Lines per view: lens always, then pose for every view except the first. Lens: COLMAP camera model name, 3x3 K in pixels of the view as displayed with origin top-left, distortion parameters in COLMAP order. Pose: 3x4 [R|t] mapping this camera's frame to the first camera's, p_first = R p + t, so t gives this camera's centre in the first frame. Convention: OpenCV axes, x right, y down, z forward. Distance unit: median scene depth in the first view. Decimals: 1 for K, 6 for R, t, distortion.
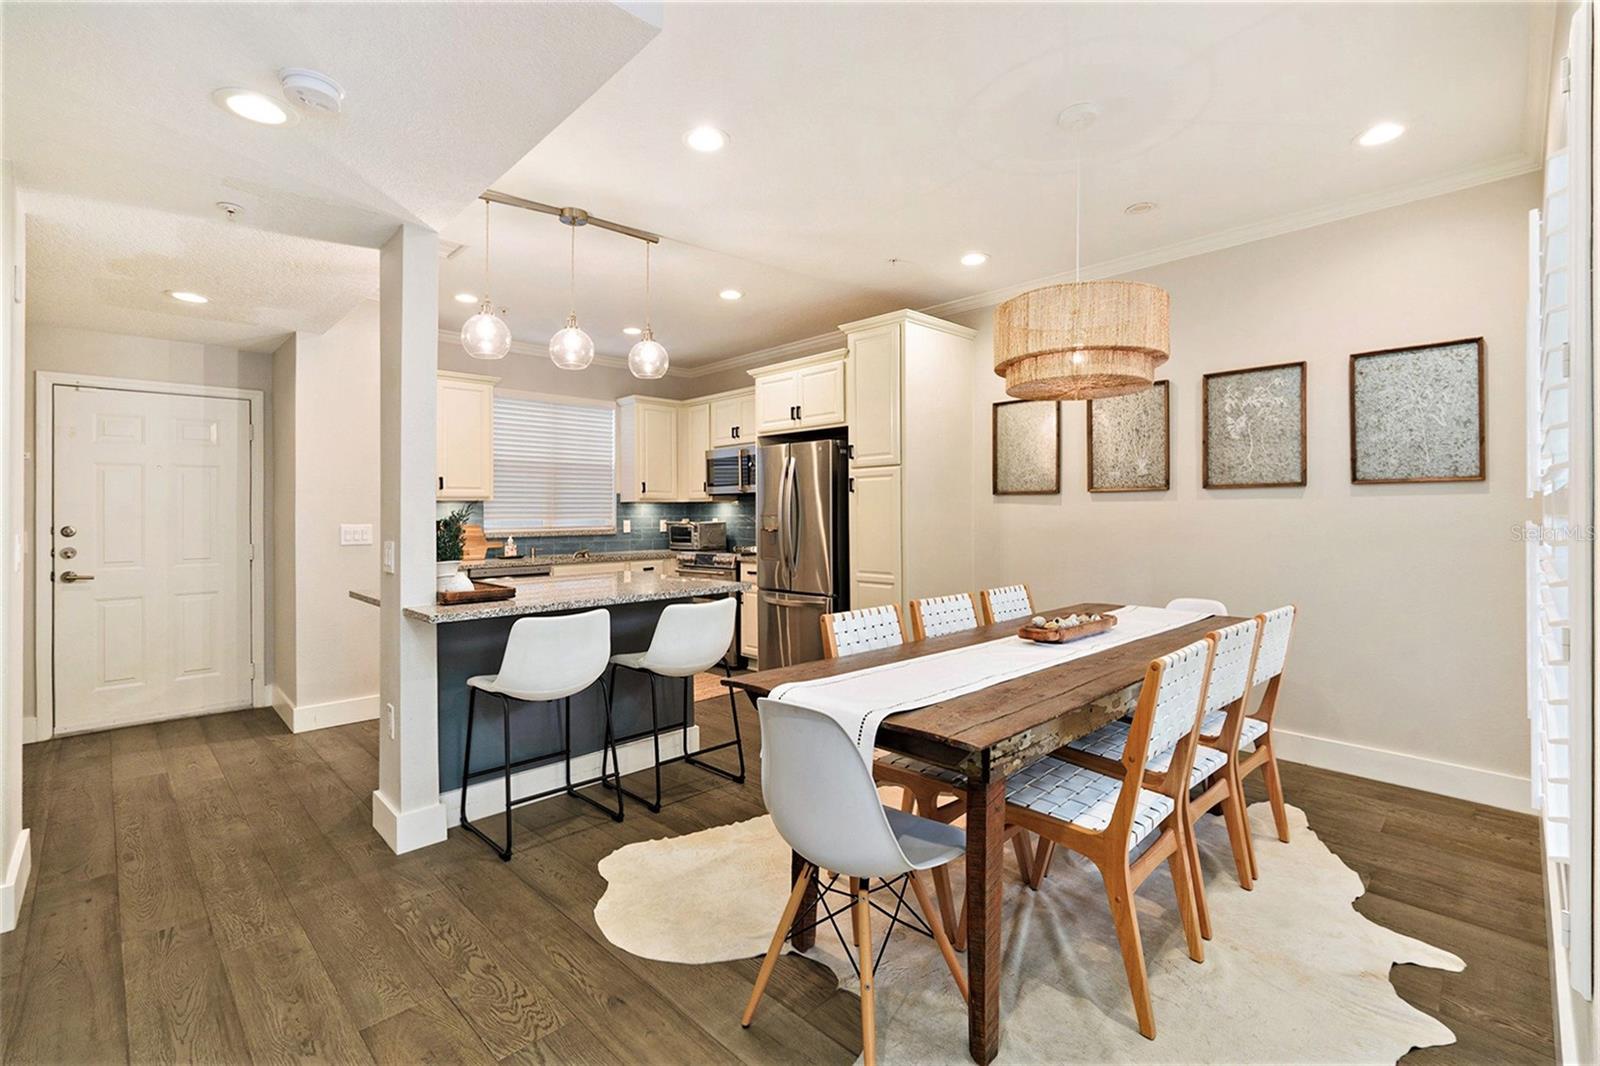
lens RADIAL K [[695.2, 0, 769.9], [0, 695.2, 500.4], [0, 0, 1]] dist [-0.000079, 0.008636]
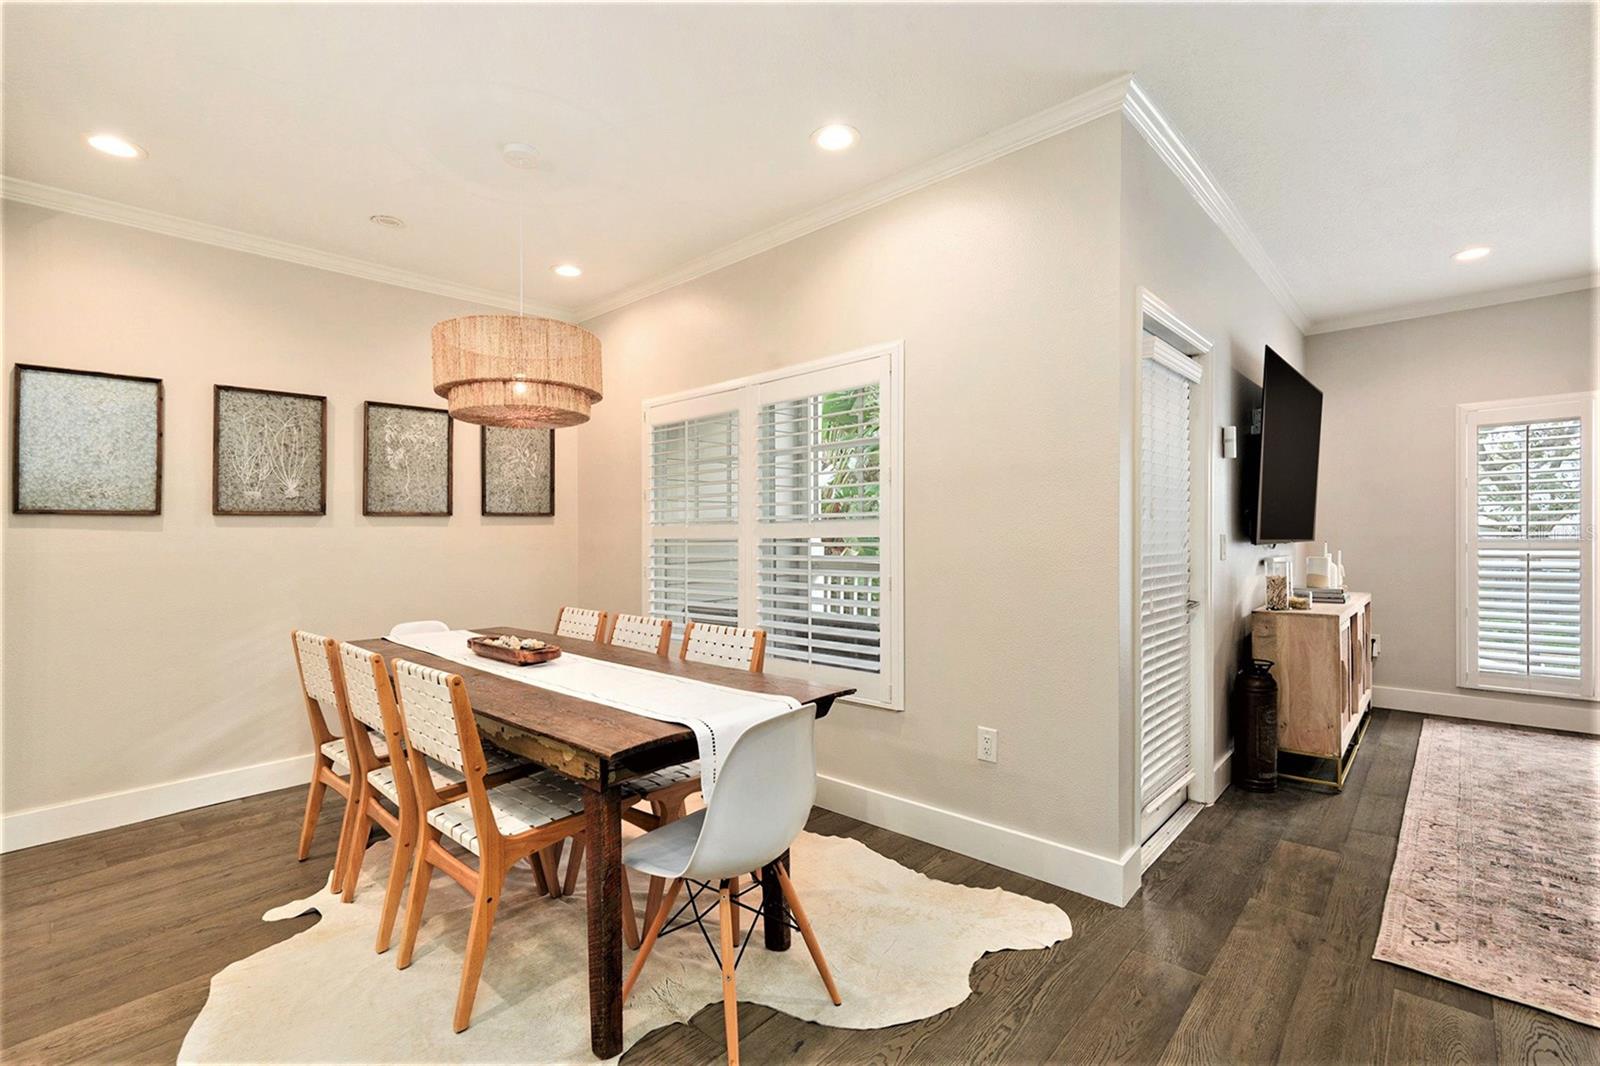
lens RADIAL K [[715.3, 0, 808.0], [0, 715.3, 533.3], [0, 0, 1]] dist [0.002003, 0.001028]
pose [[-0.059804, 0.006382, 0.998190, -0.474024], [-0.002947, 0.999974, -0.006570, 0.014766], [-0.998206, -0.003334, -0.059784, 0.469253]]
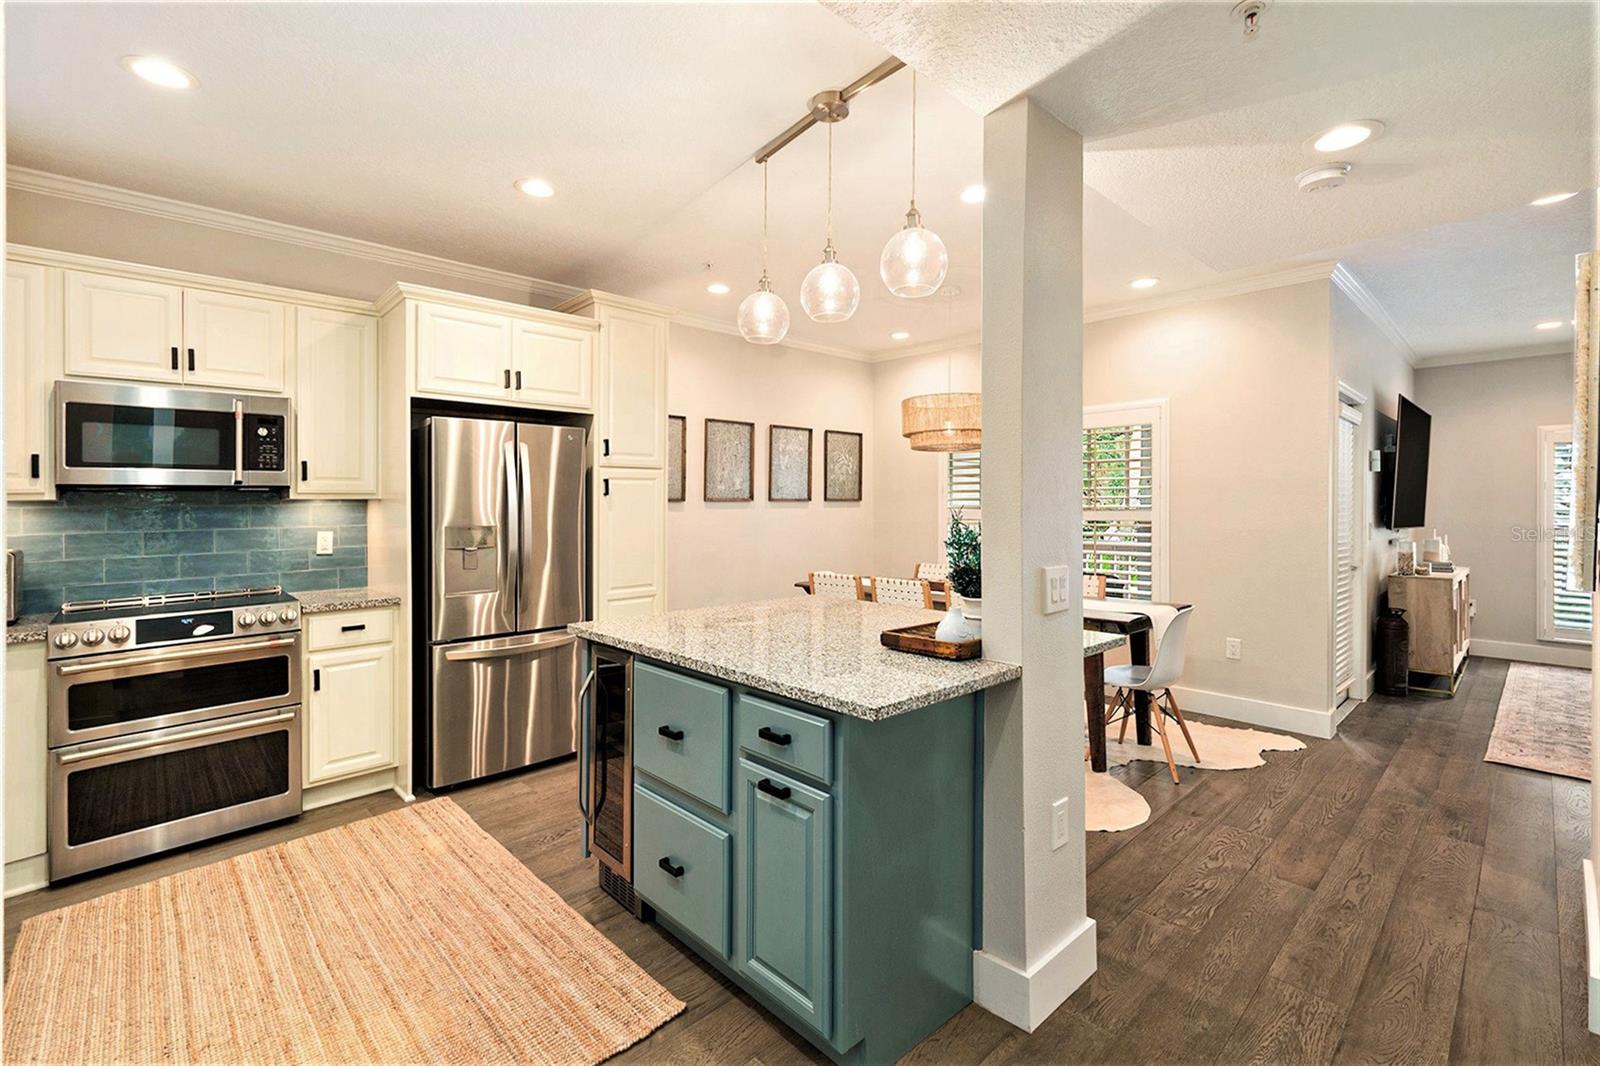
lens RADIAL K [[728.0, 0, 796.2], [0, 728.0, 501.5], [0, 0, 1]] dist [-0.002035, -0.000515]
pose [[0.004147, 0.015749, 0.999867, -1.030956], [-0.017567, 0.999723, -0.015674, 0.008577], [-0.999837, -0.017500, 0.004422, 1.023571]]
